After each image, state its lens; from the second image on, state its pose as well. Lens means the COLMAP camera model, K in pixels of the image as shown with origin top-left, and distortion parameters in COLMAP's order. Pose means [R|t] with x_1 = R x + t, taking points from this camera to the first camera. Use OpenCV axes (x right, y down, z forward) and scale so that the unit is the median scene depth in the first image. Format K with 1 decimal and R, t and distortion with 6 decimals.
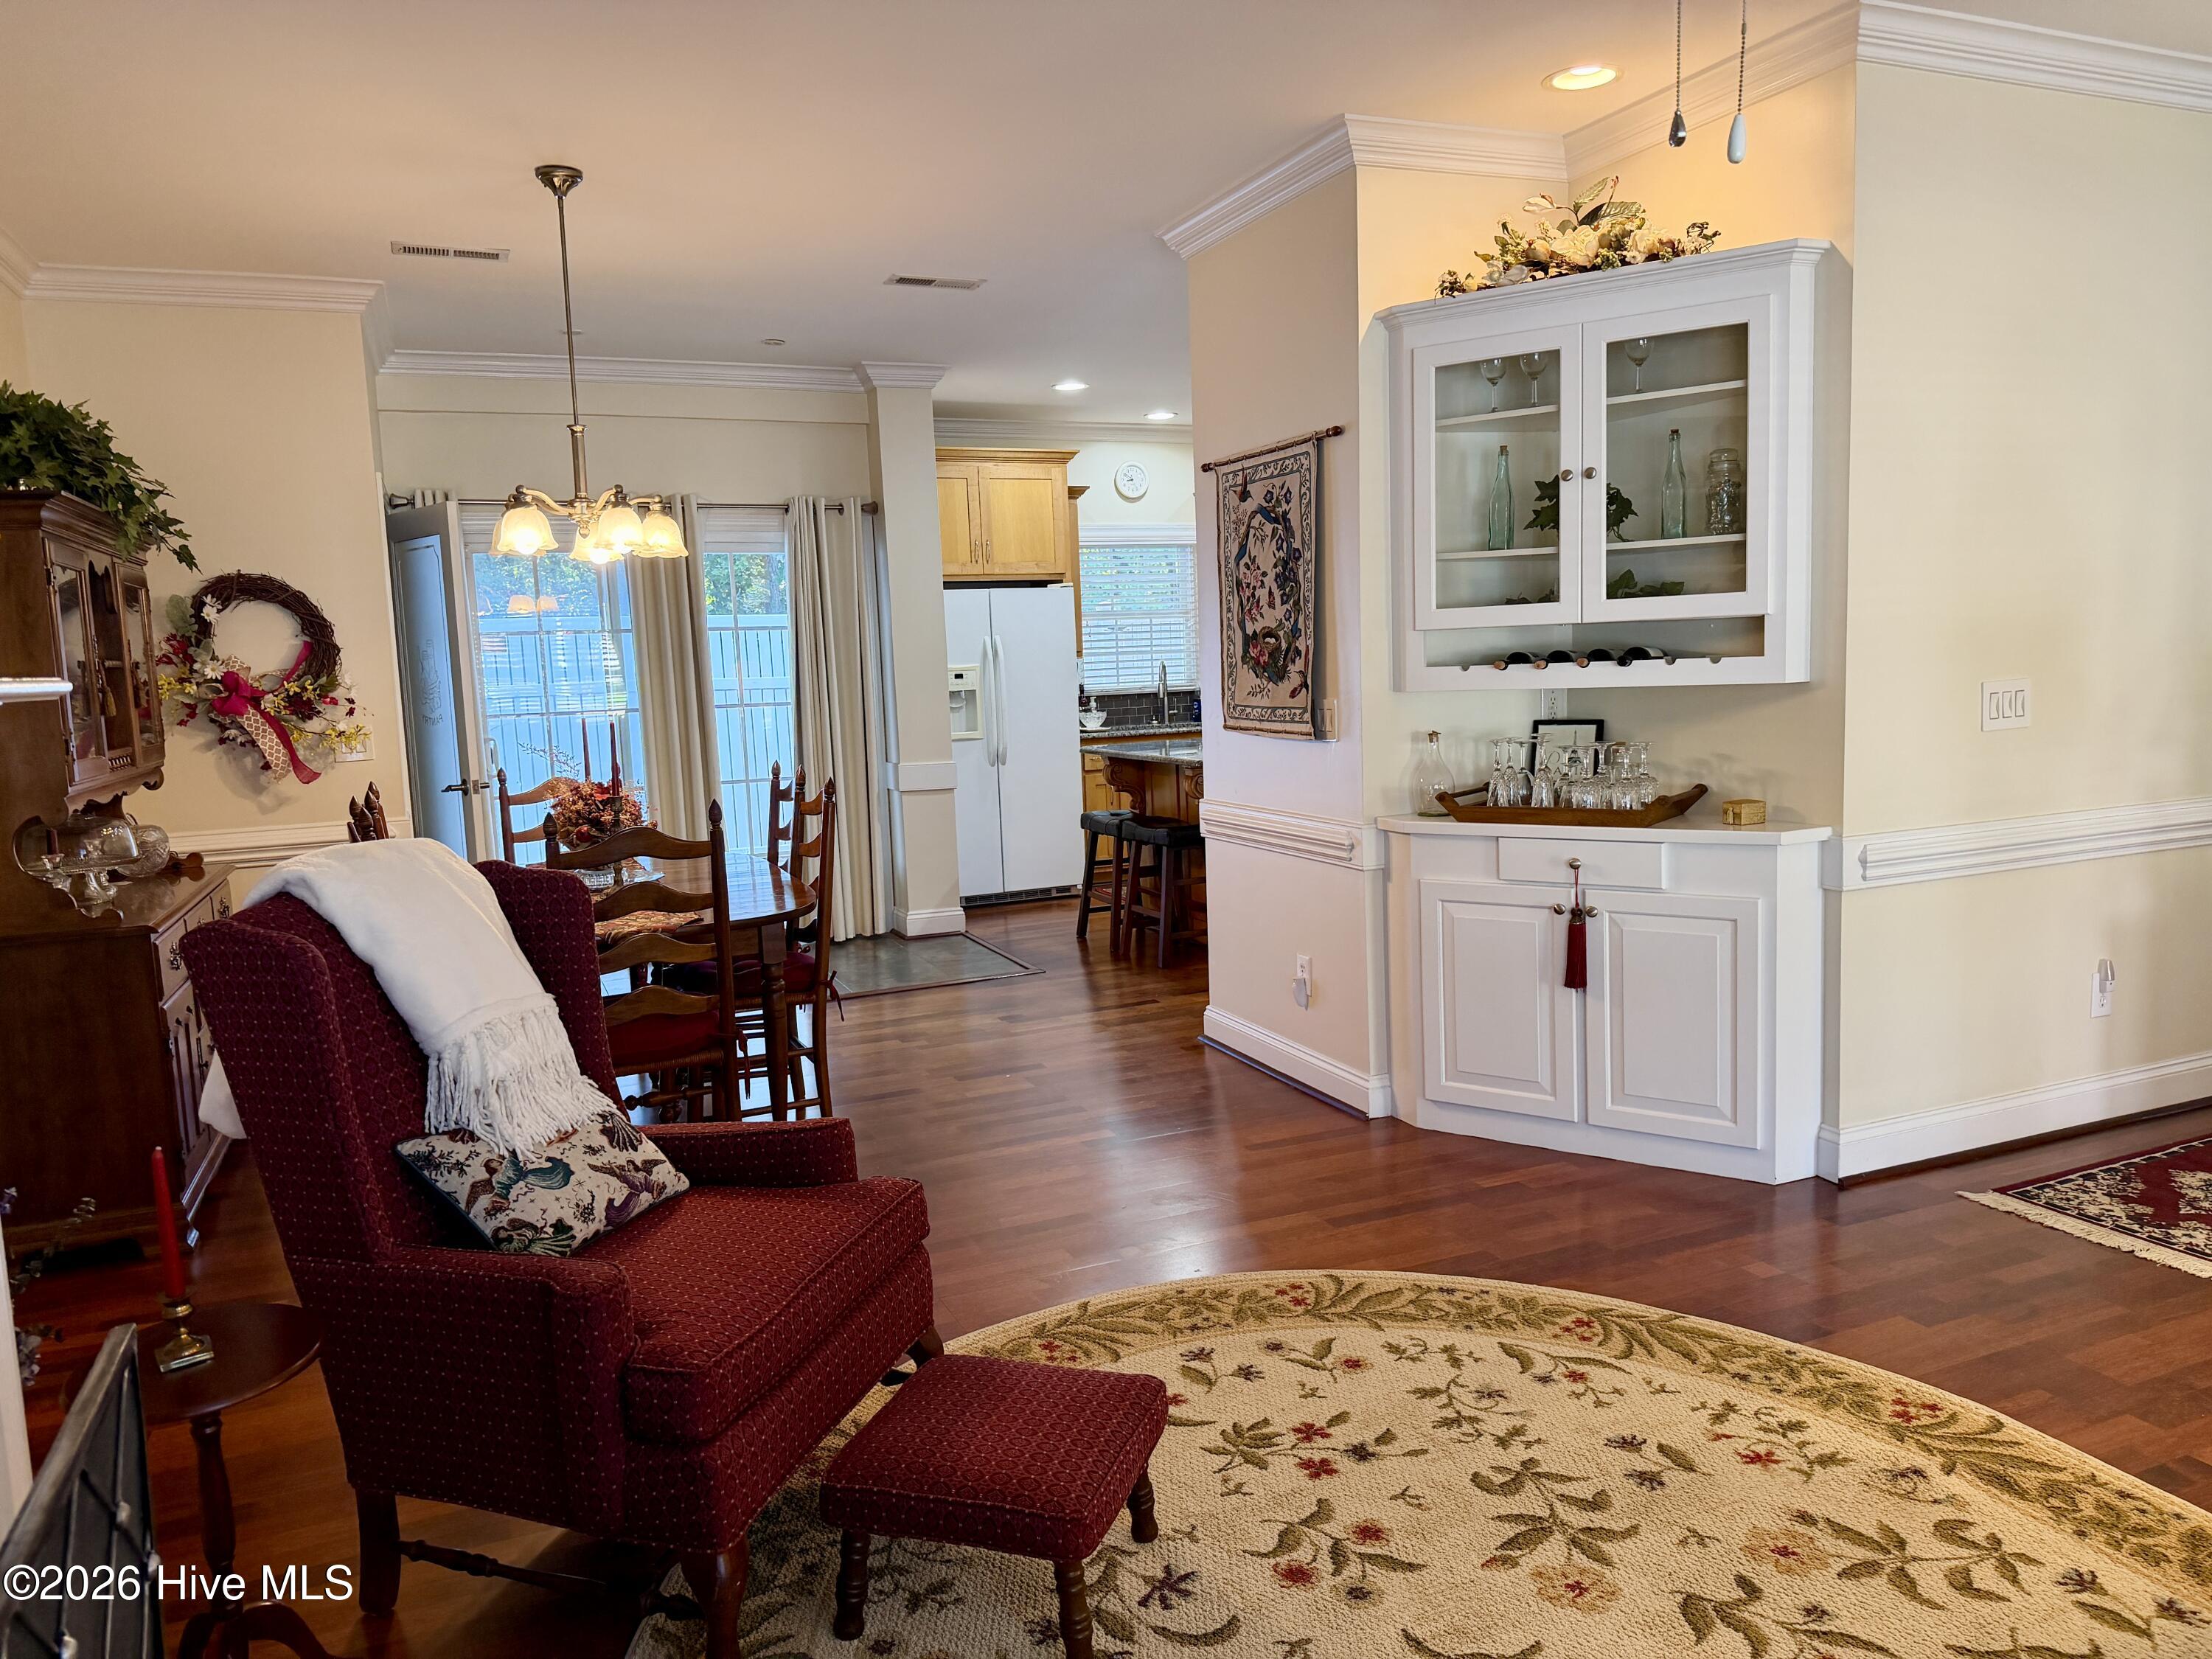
lens RADIAL K [[1553.4, 0, 1089.8], [0, 1553.4, 830.6], [0, 0, 1]] dist [0.076486, -0.105241]
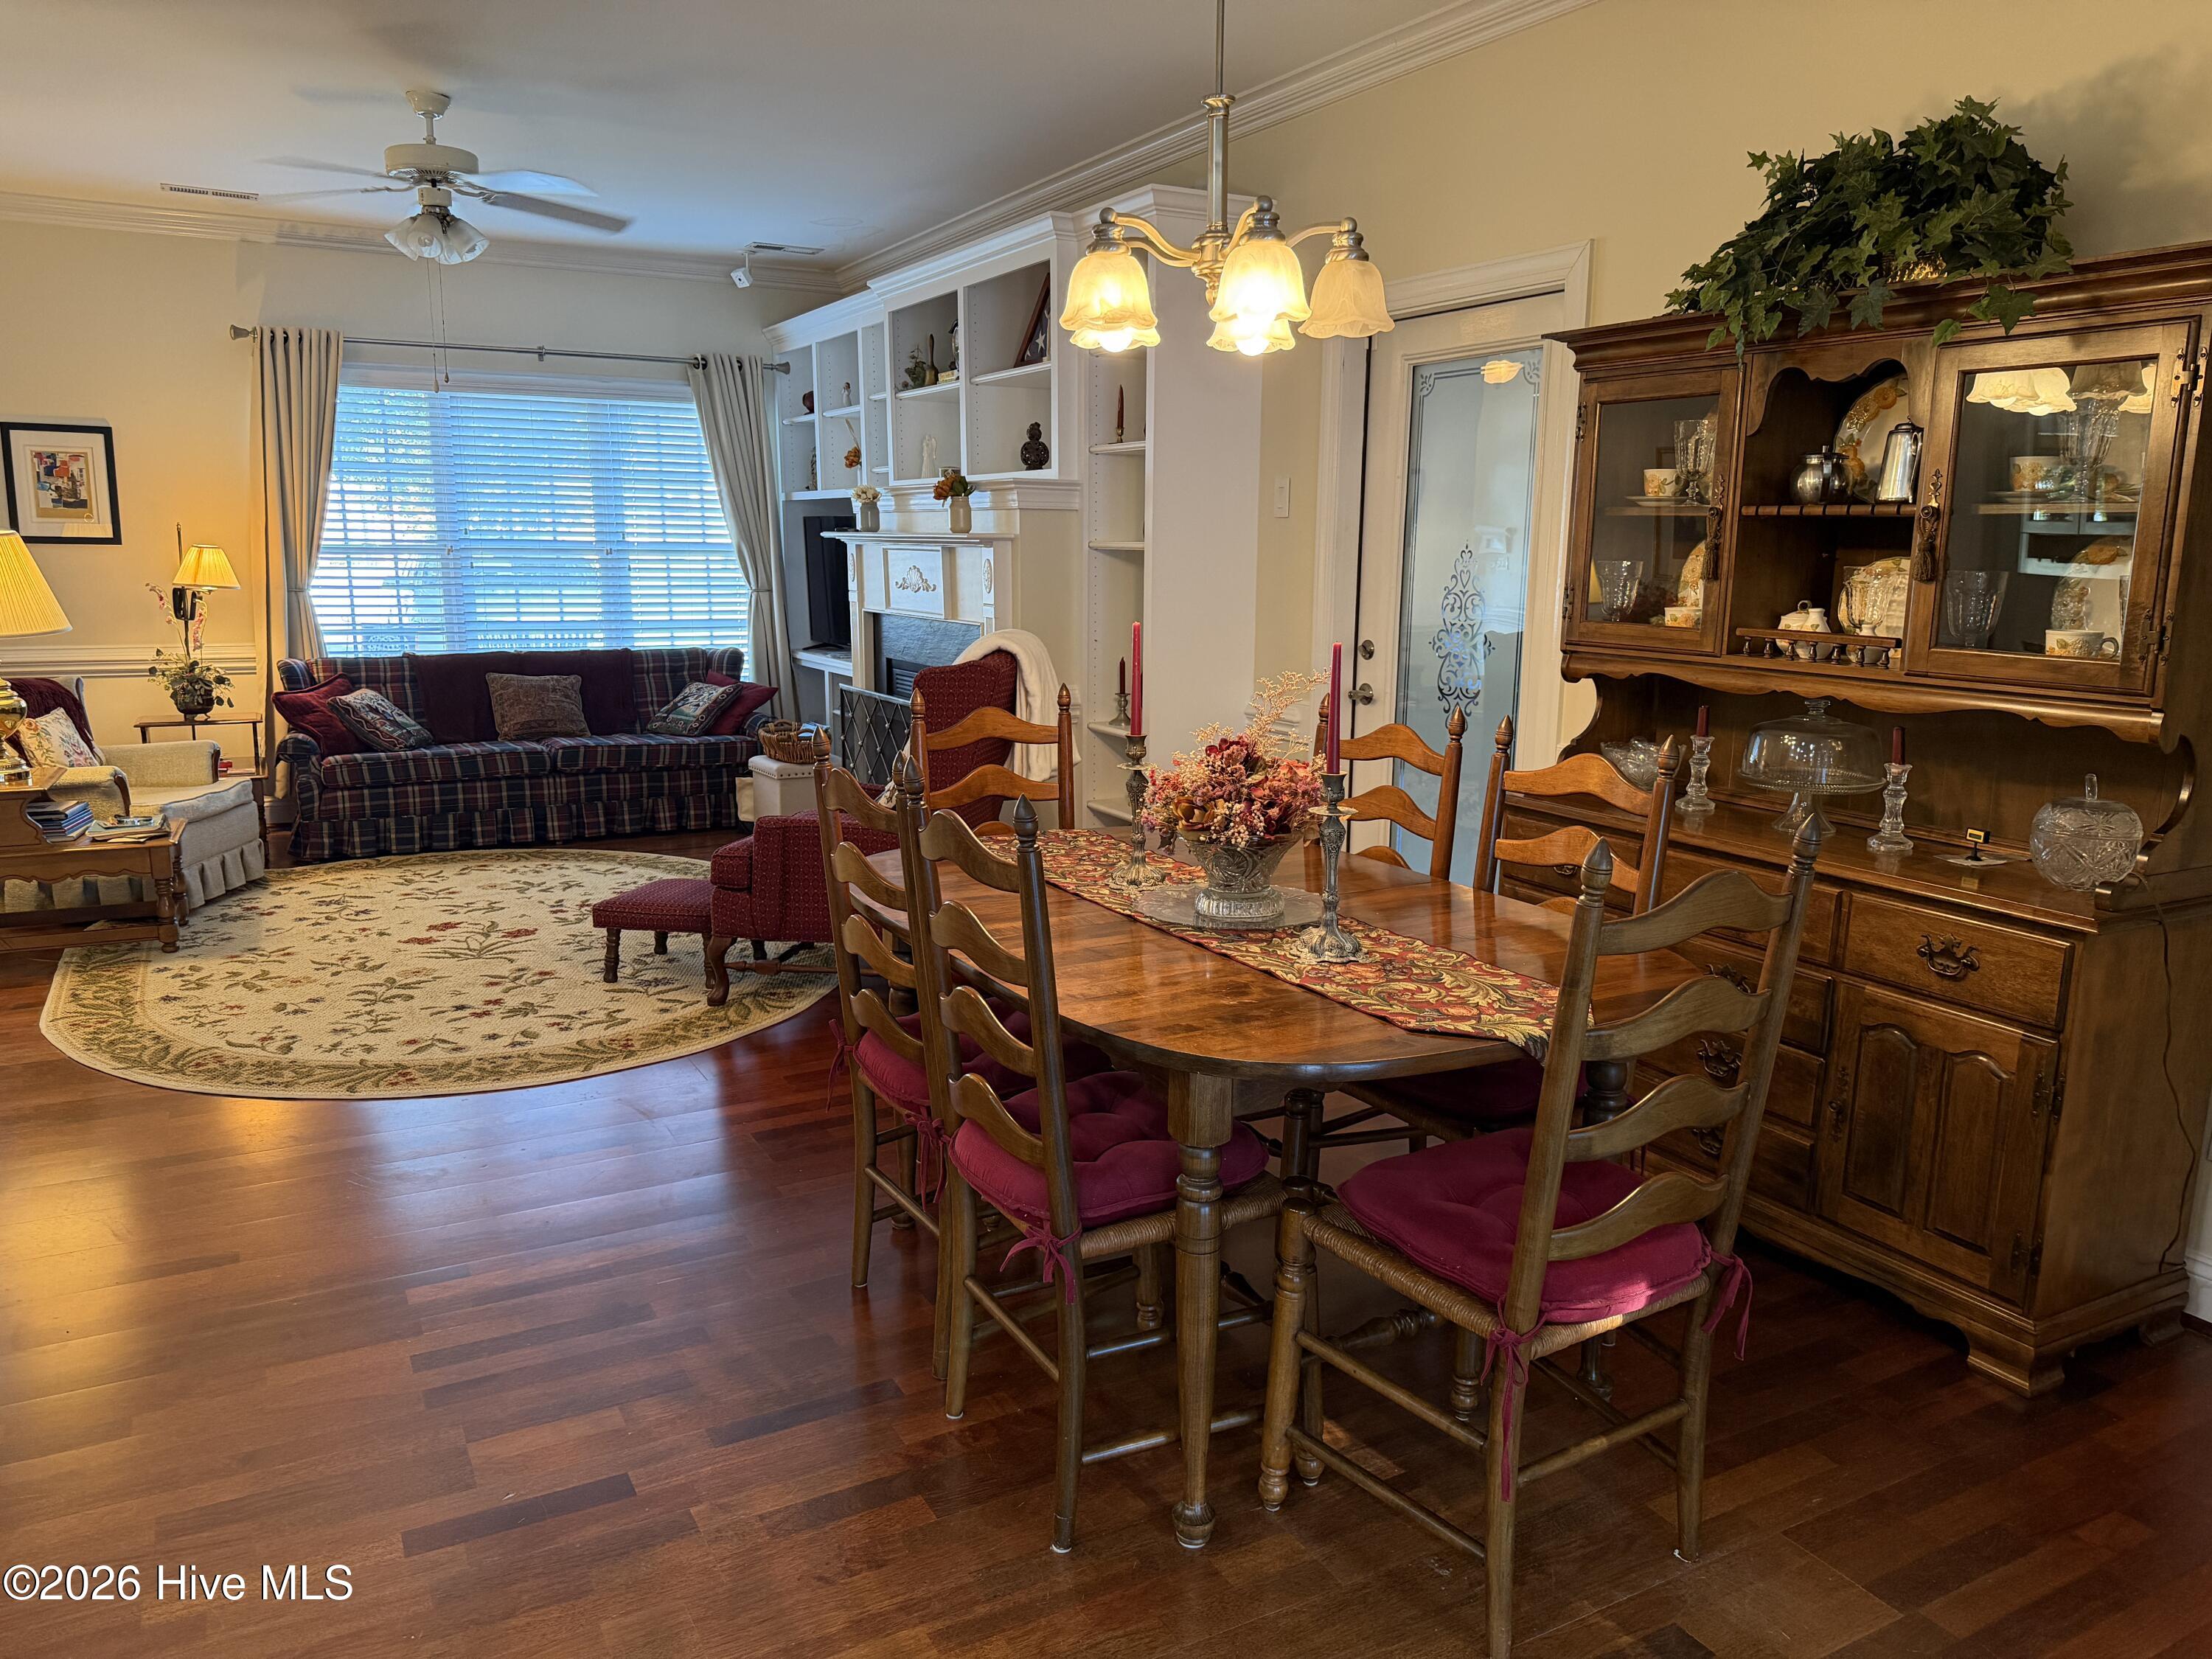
lens RADIAL K [[1553.4, 0, 1089.1], [0, 1553.4, 831.5], [0, 0, 1]] dist [0.076486, -0.105241]
pose [[-0.994048, 0.047298, -0.098139, -0.340947], [0.015006, 0.951695, 0.306678, -0.295469], [0.107904, 0.303380, -0.946740, 2.558954]]
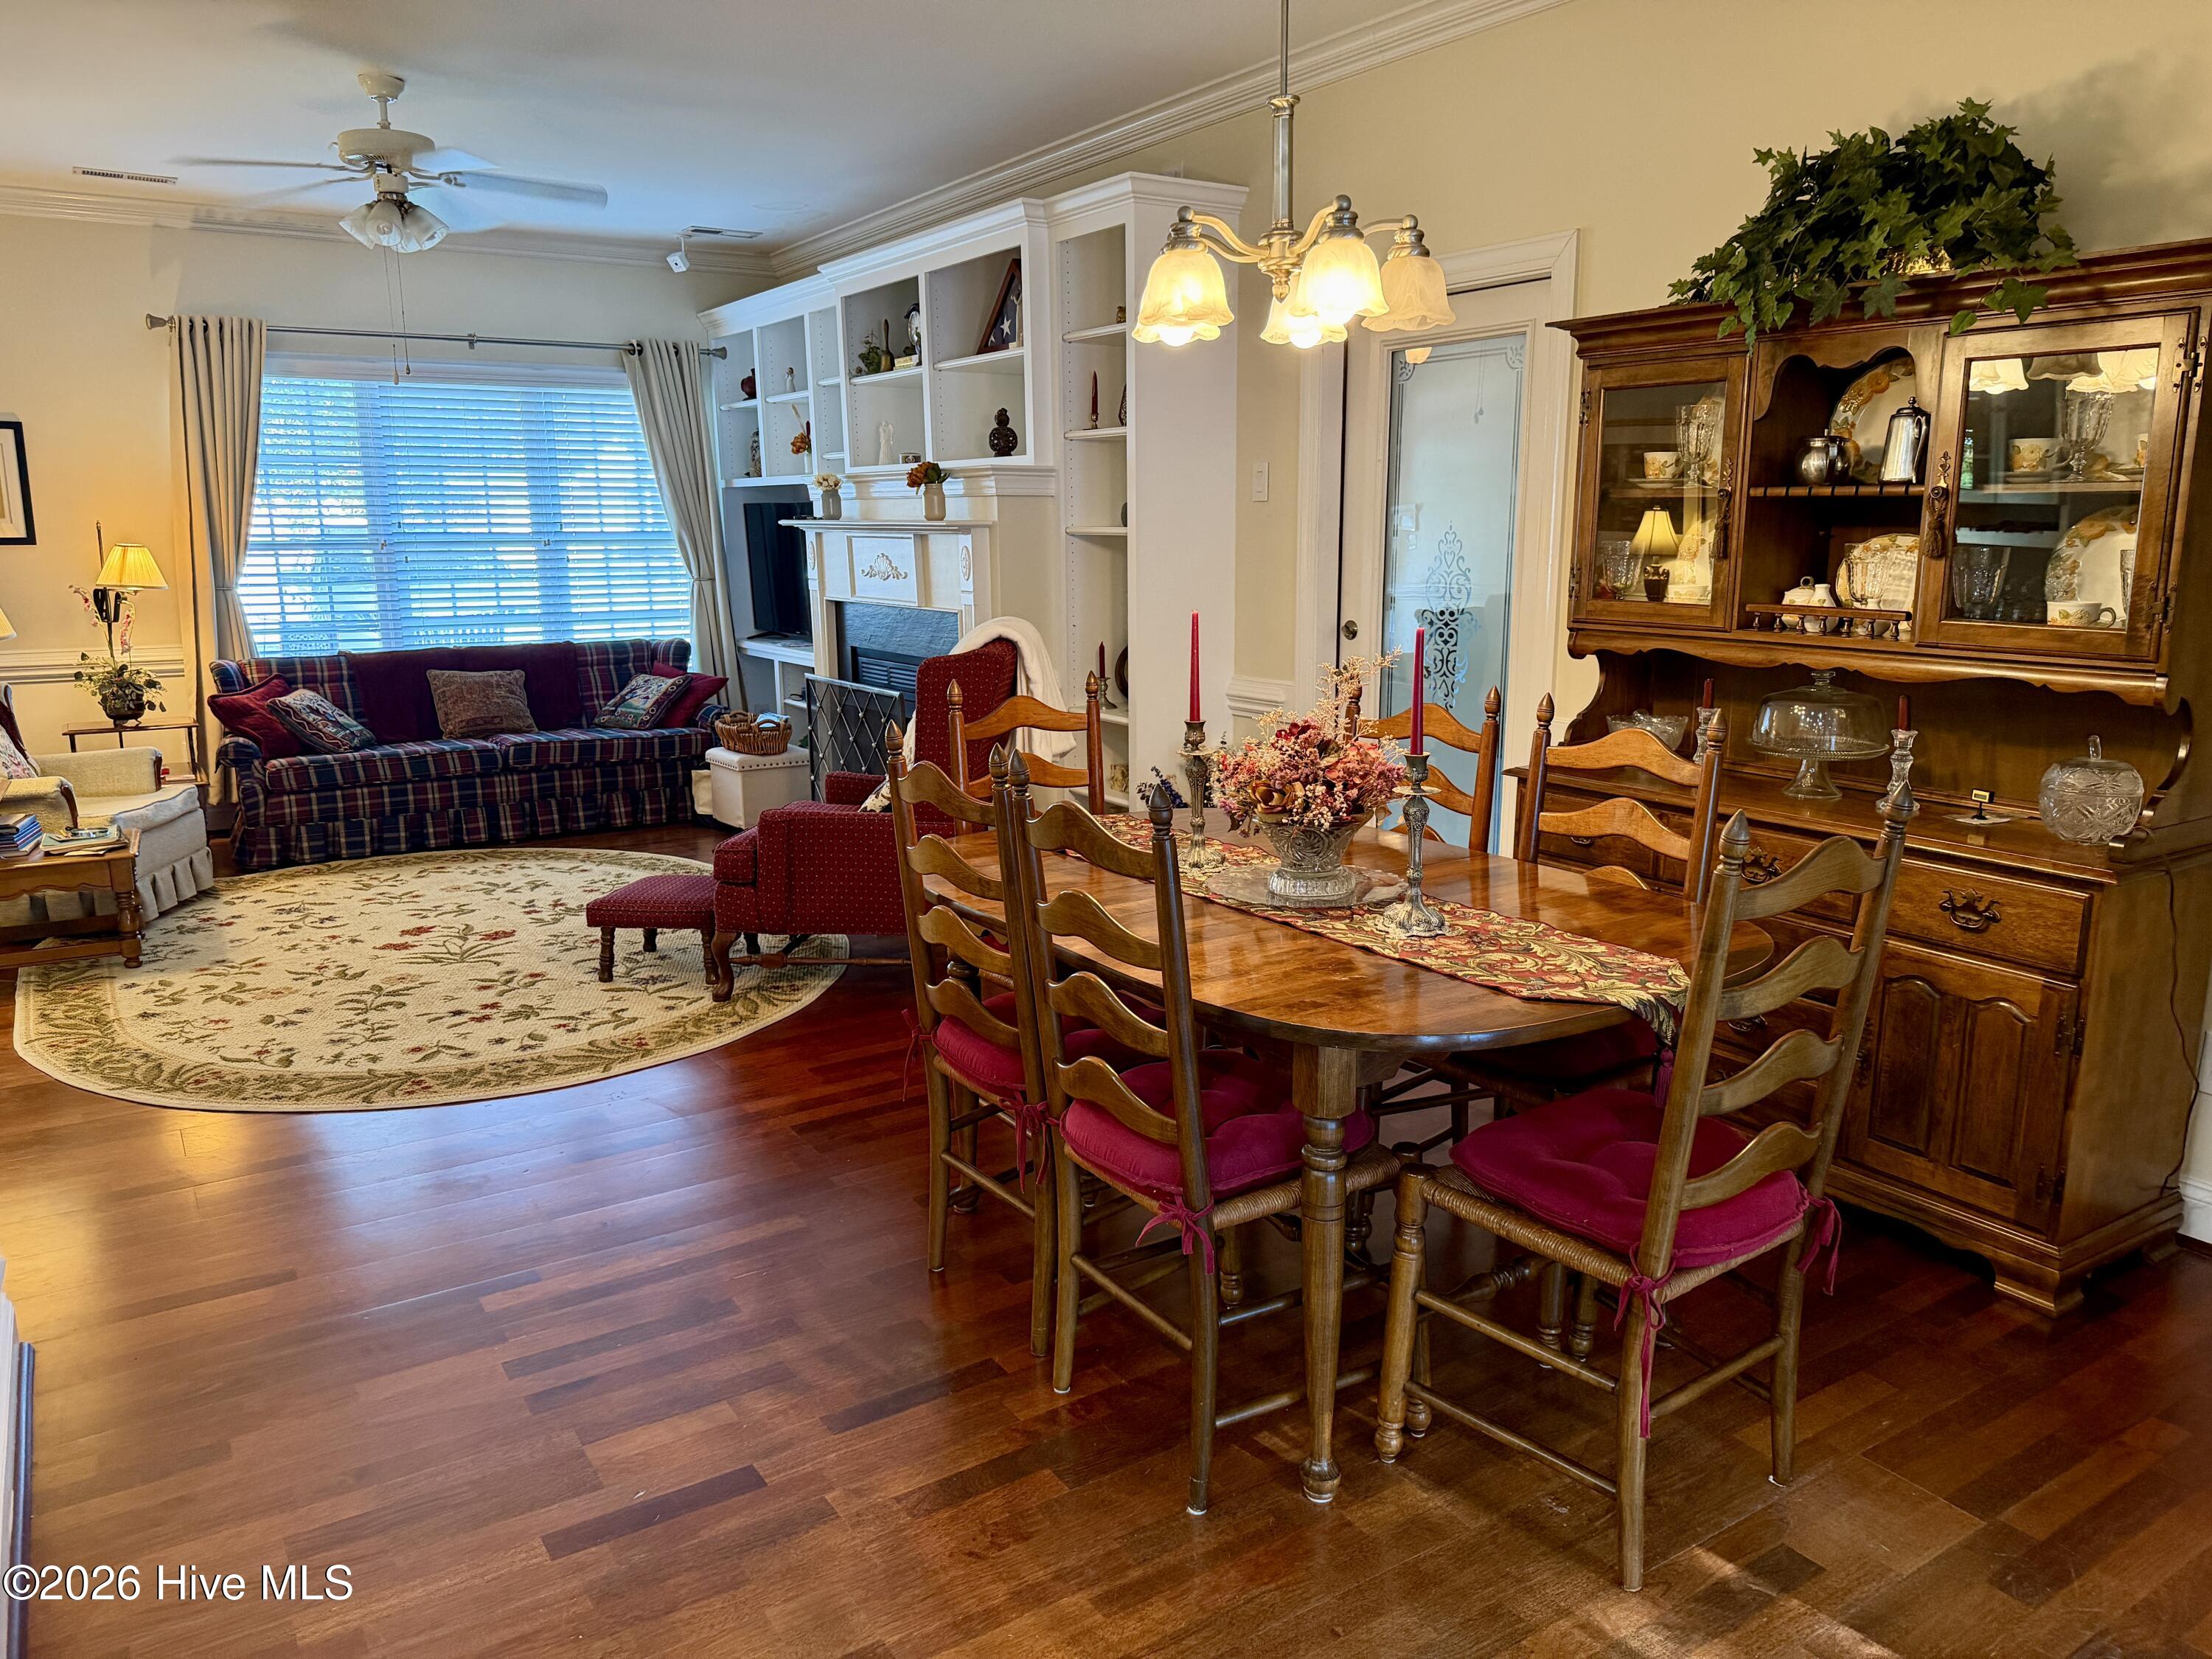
lens RADIAL K [[1553.4, 0, 1103.0], [0, 1553.4, 832.1], [0, 0, 1]] dist [0.076486, -0.105241]
pose [[-0.981908, 0.078397, -0.172370, -0.226207], [0.019333, 0.947020, 0.320592, -0.307789], [0.188371, 0.311459, -0.931402, 2.560958]]
